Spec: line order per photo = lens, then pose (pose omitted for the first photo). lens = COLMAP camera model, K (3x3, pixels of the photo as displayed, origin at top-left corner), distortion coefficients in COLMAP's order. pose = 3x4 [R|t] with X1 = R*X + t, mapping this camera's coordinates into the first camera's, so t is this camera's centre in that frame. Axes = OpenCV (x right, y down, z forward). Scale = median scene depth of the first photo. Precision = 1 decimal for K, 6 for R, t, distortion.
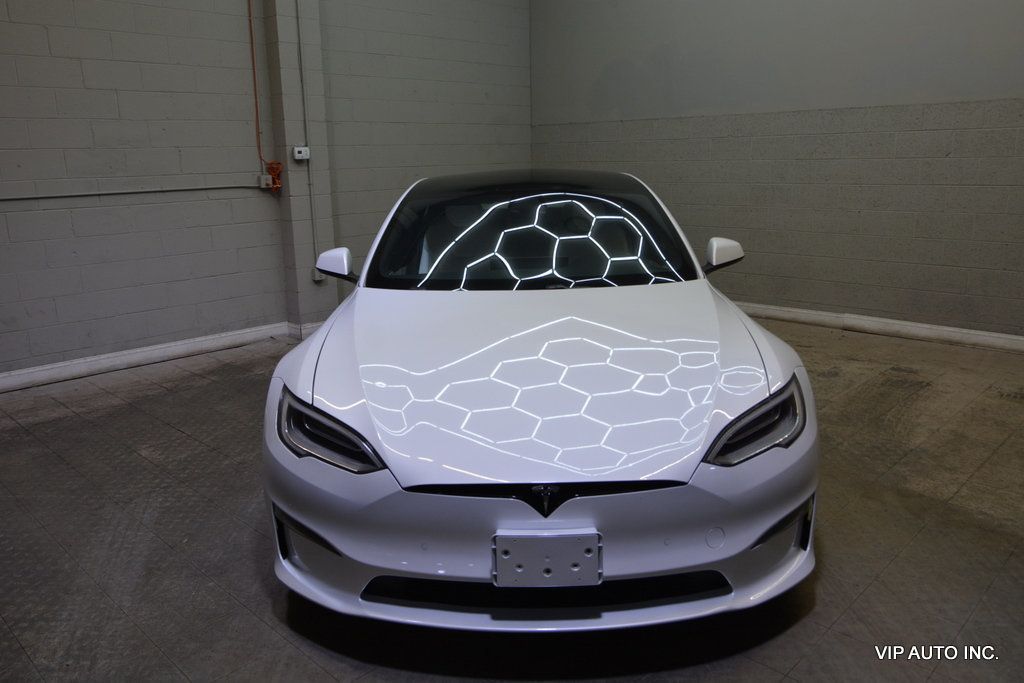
lens RADIAL K [[761.5, 0, 512.0], [0, 761.5, 341.5], [0, 0, 1]] dist [-0.017696, 0.009552]
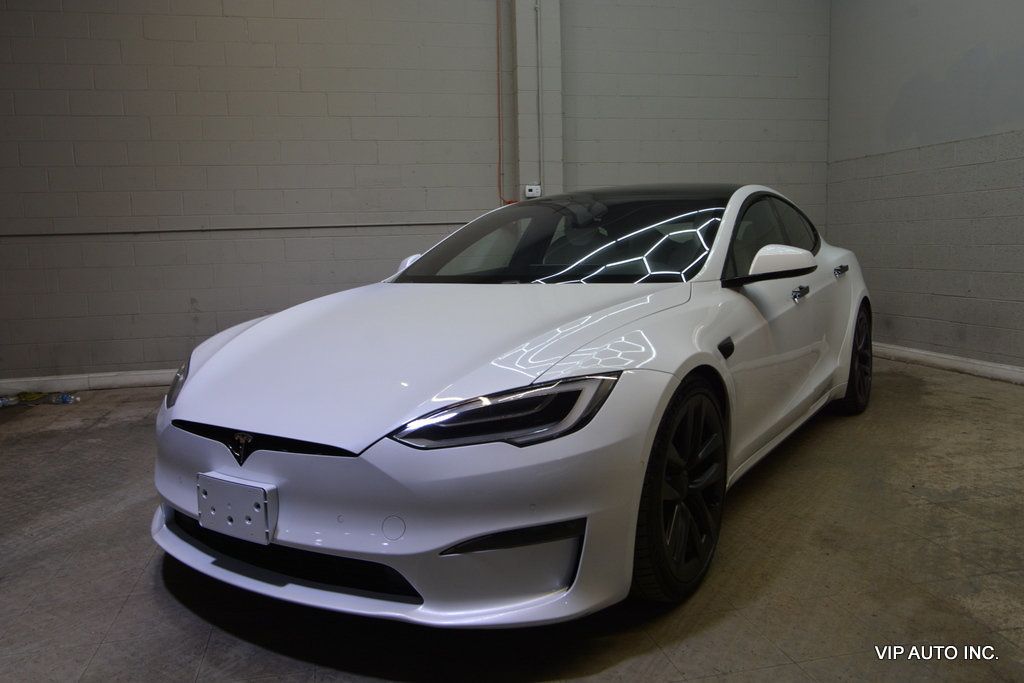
lens RADIAL K [[765.0, 0, 512.0], [0, 765.0, 341.5], [0, 0, 1]] dist [-0.018286, 0.010193]
pose [[0.839753, 0.067204, -0.538794, 0.535402], [-0.118683, 0.991034, -0.061365, 0.054784], [0.529839, 0.115477, 0.840200, 0.203734]]
